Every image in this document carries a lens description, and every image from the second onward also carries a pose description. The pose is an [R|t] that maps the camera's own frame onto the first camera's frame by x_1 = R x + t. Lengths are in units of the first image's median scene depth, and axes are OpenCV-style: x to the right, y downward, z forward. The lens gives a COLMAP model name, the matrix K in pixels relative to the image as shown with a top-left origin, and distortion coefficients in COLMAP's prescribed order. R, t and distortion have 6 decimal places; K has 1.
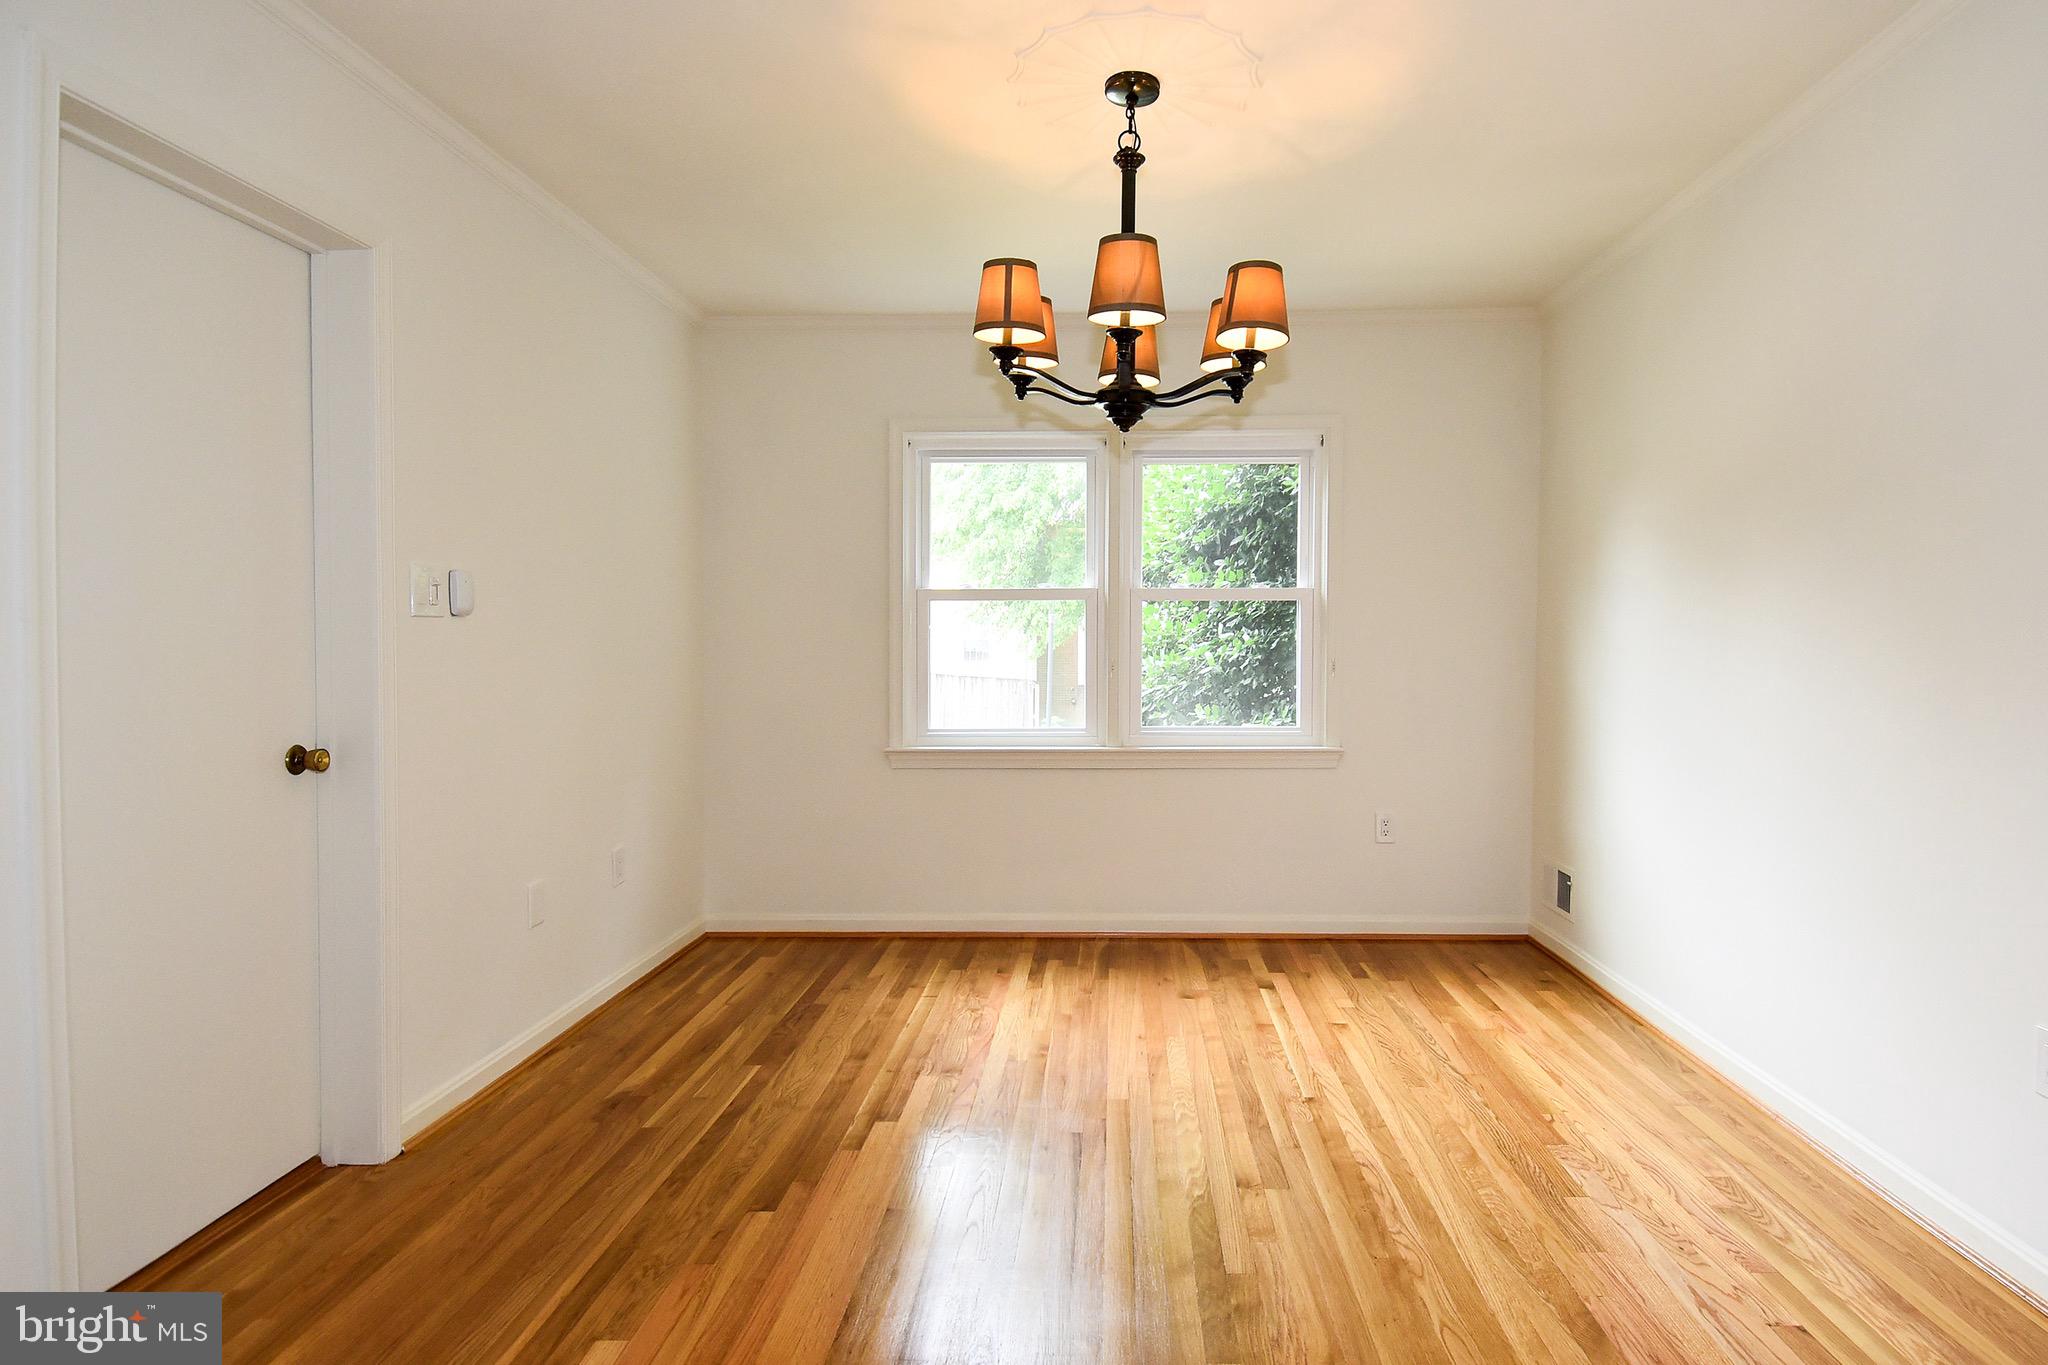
lens RADIAL K [[1126.4, 0, 1109.1], [0, 1126.4, 670.5], [0, 0, 1]] dist [0.051183, -0.061576]
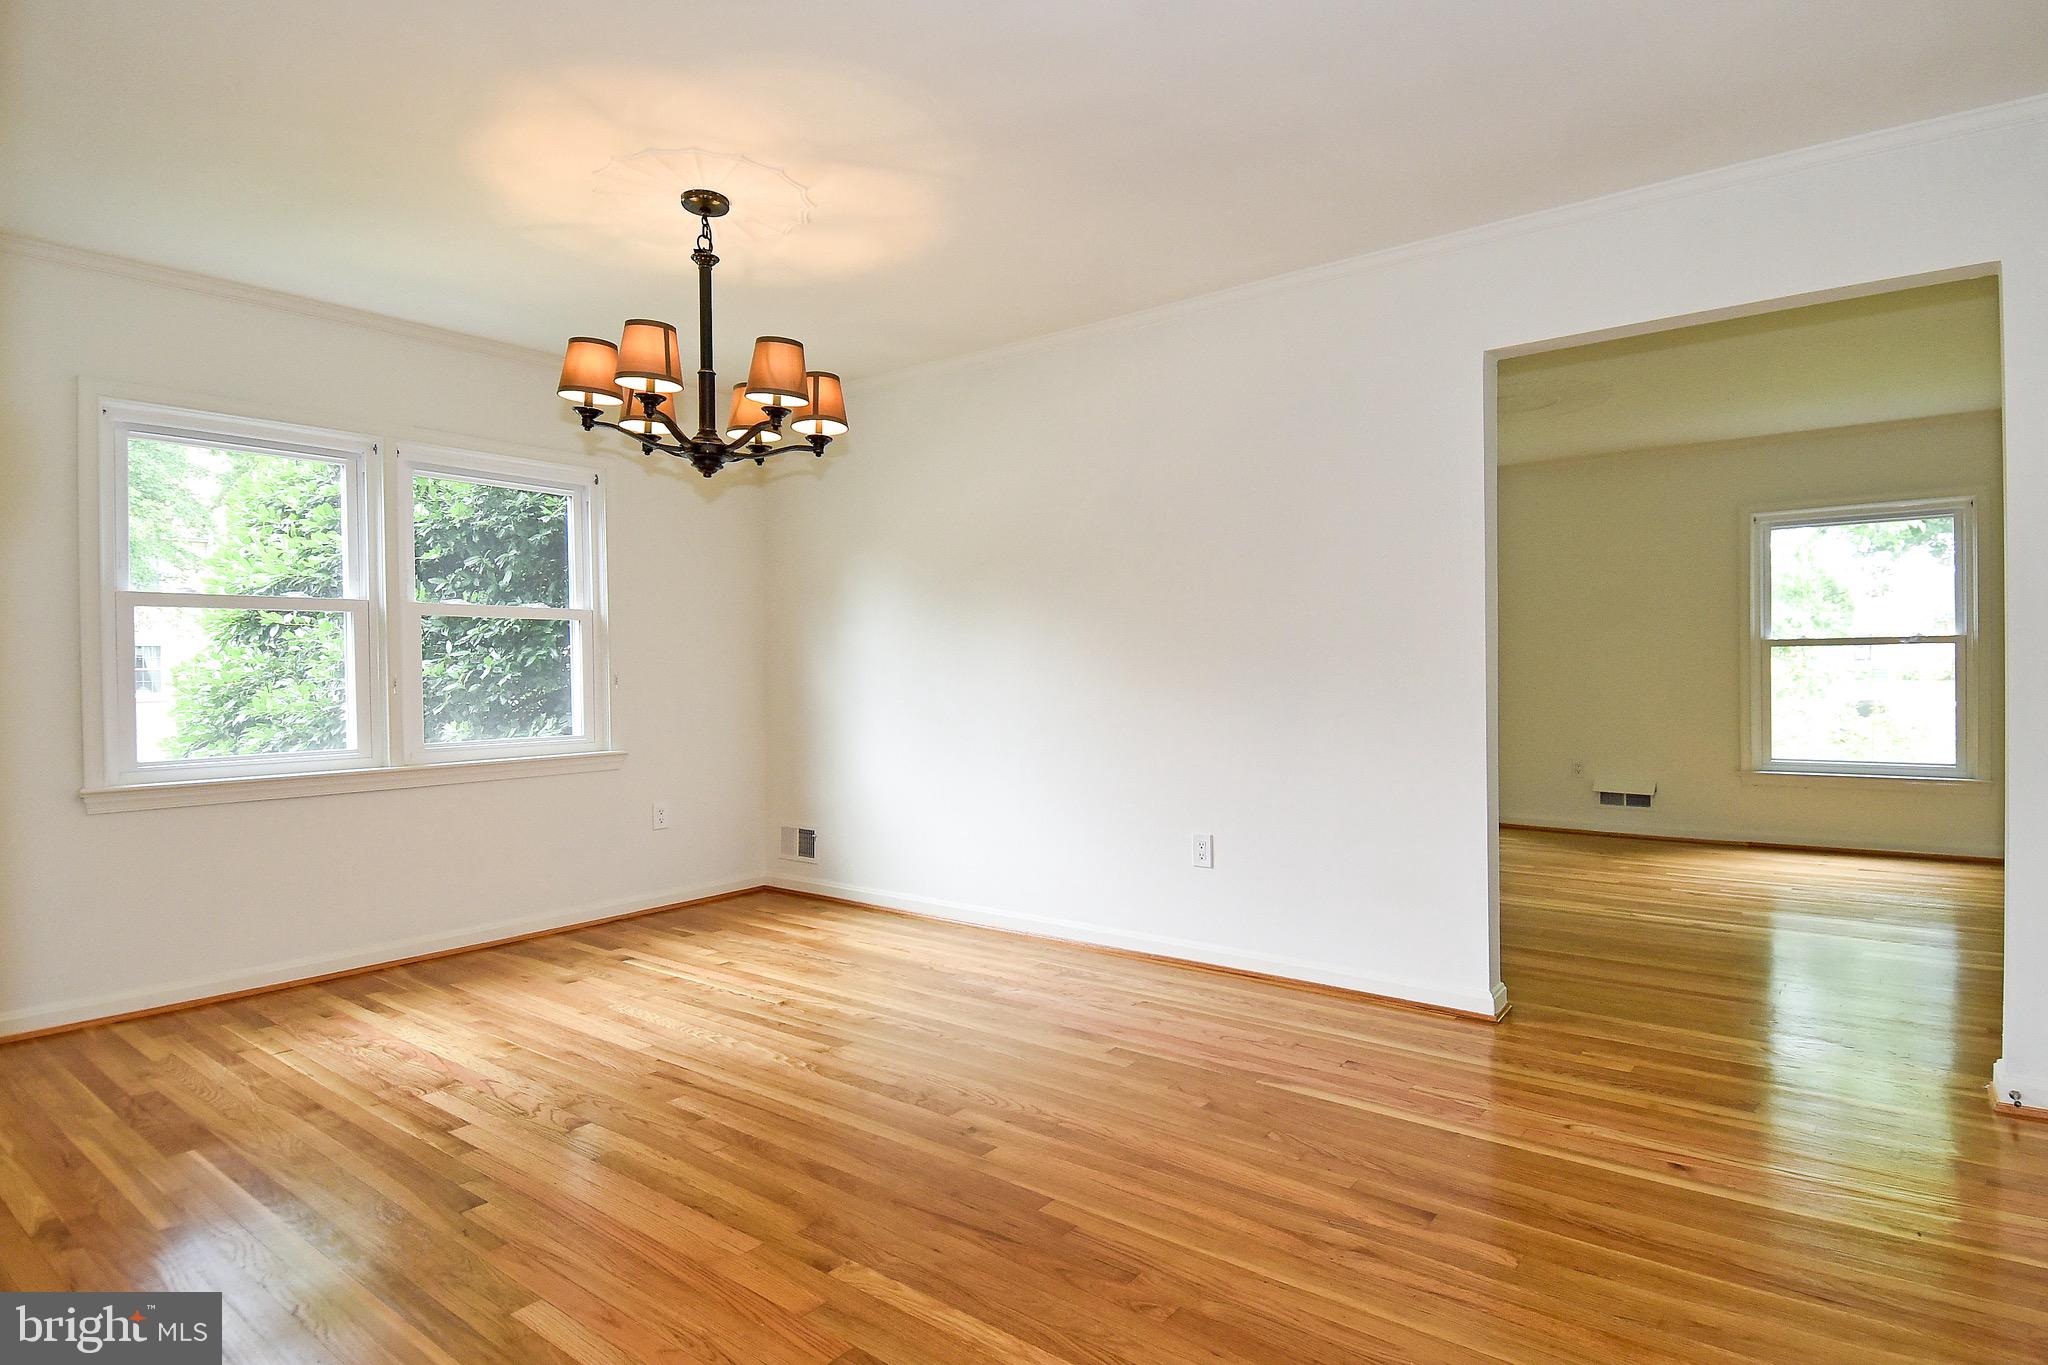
lens RADIAL K [[1038.8, 0, 1057.1], [0, 1038.8, 677.4], [0, 0, 1]] dist [0.057565, -0.052622]
pose [[0.607222, -0.010298, 0.794466, -0.482937], [0.026766, 0.999614, -0.007500, 0.018274], [-0.794082, 0.025819, 0.607263, 0.008648]]
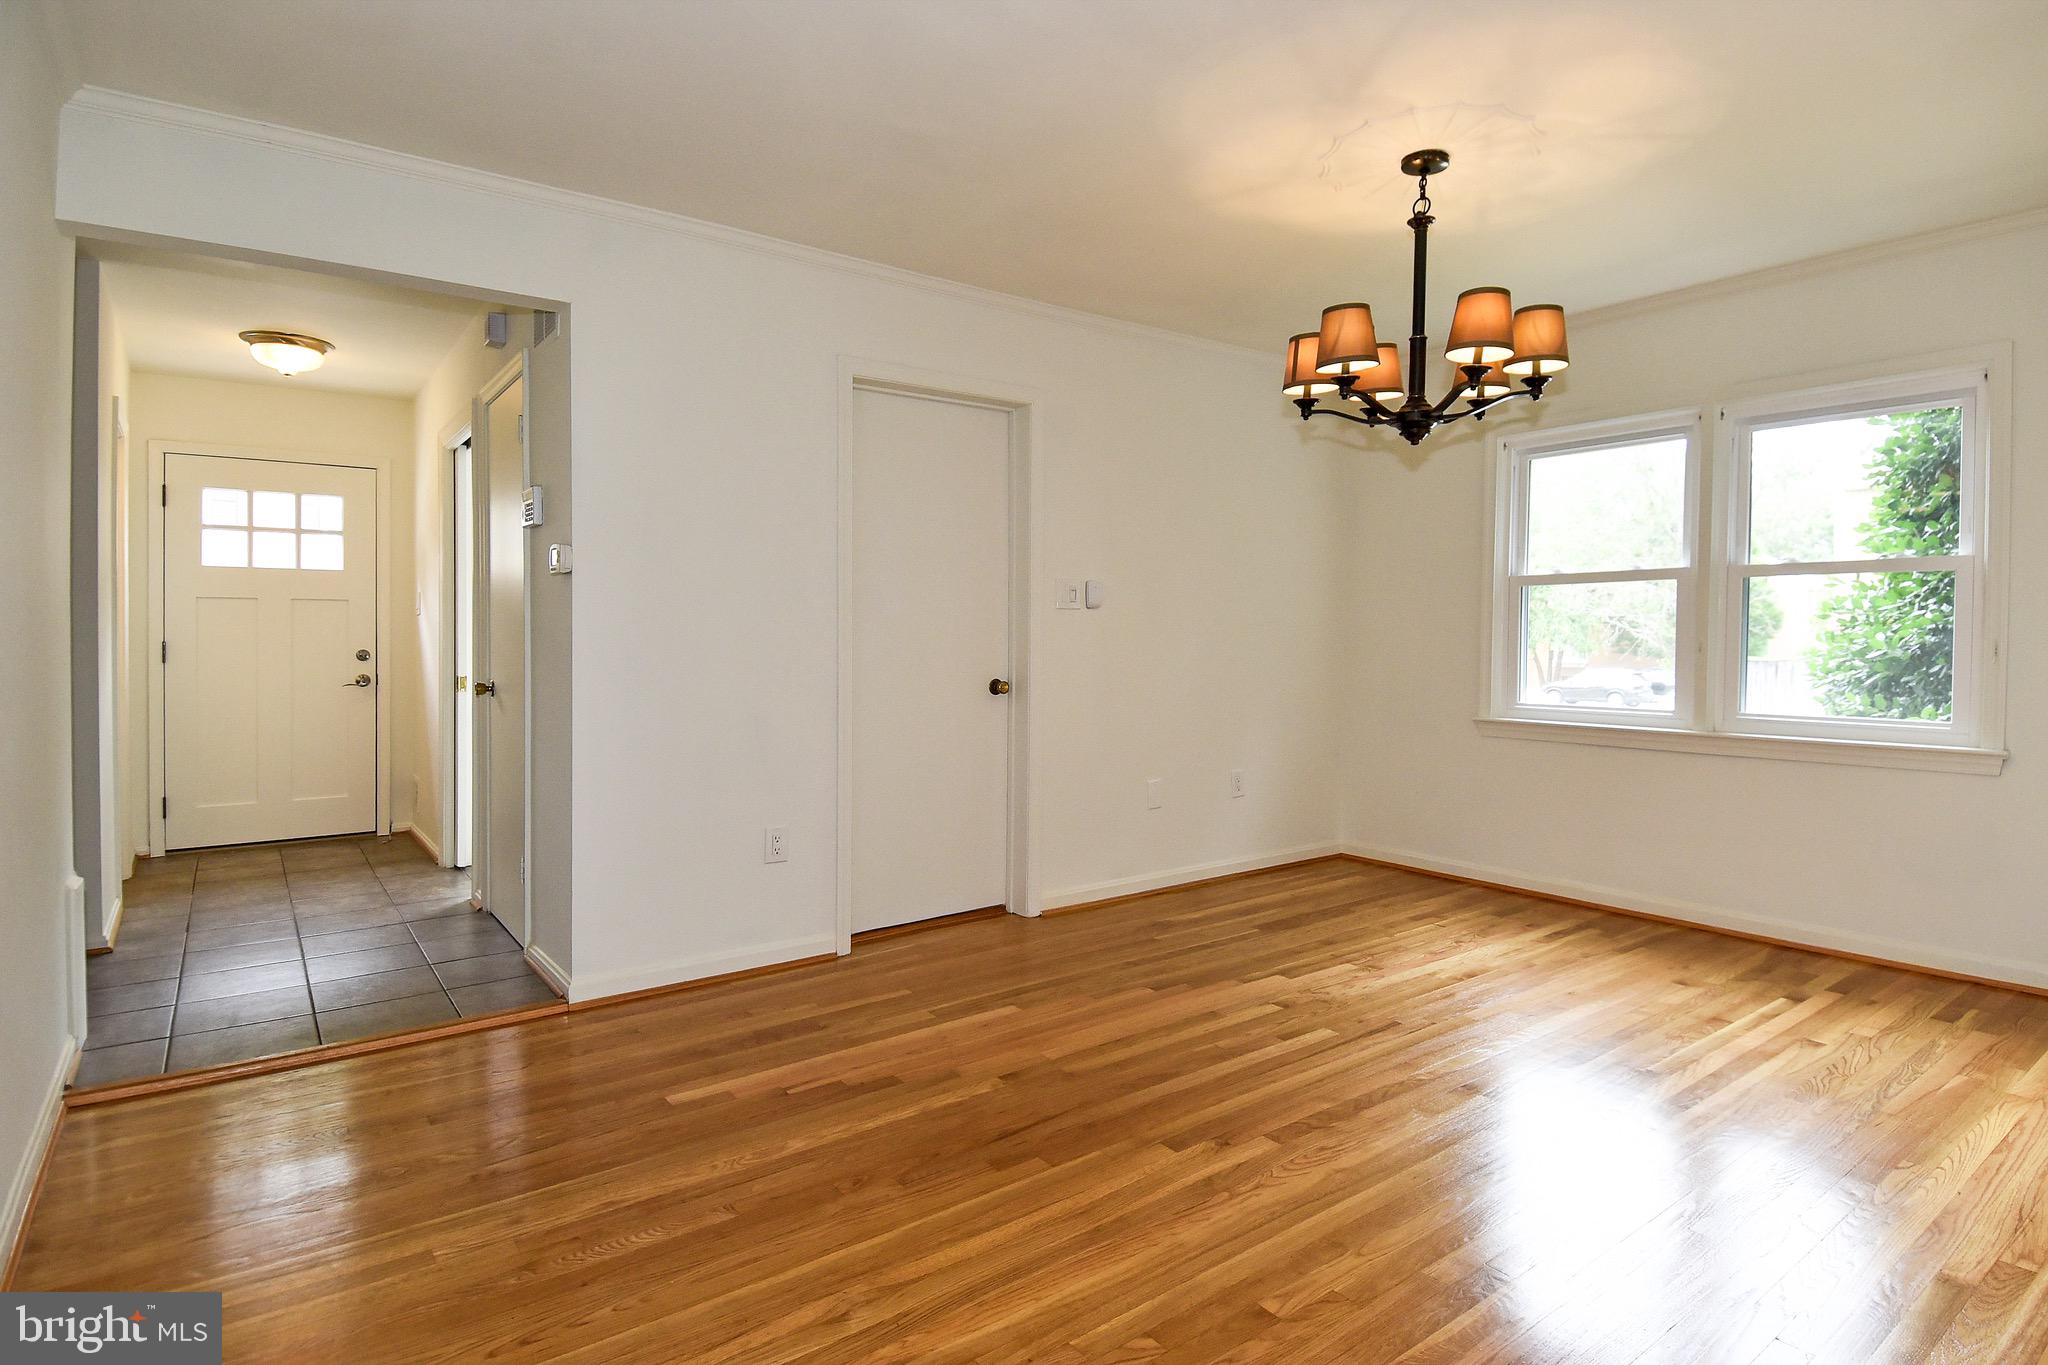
lens RADIAL K [[1061.5, 0, 1049.5], [0, 1061.5, 641.4], [0, 0, 1]] dist [0.048788, -0.044496]
pose [[0.631424, 0.005936, -0.775415, 0.480286], [-0.019400, 0.999779, -0.008144, 0.012196], [0.775195, 0.020186, 0.631399, -0.018431]]
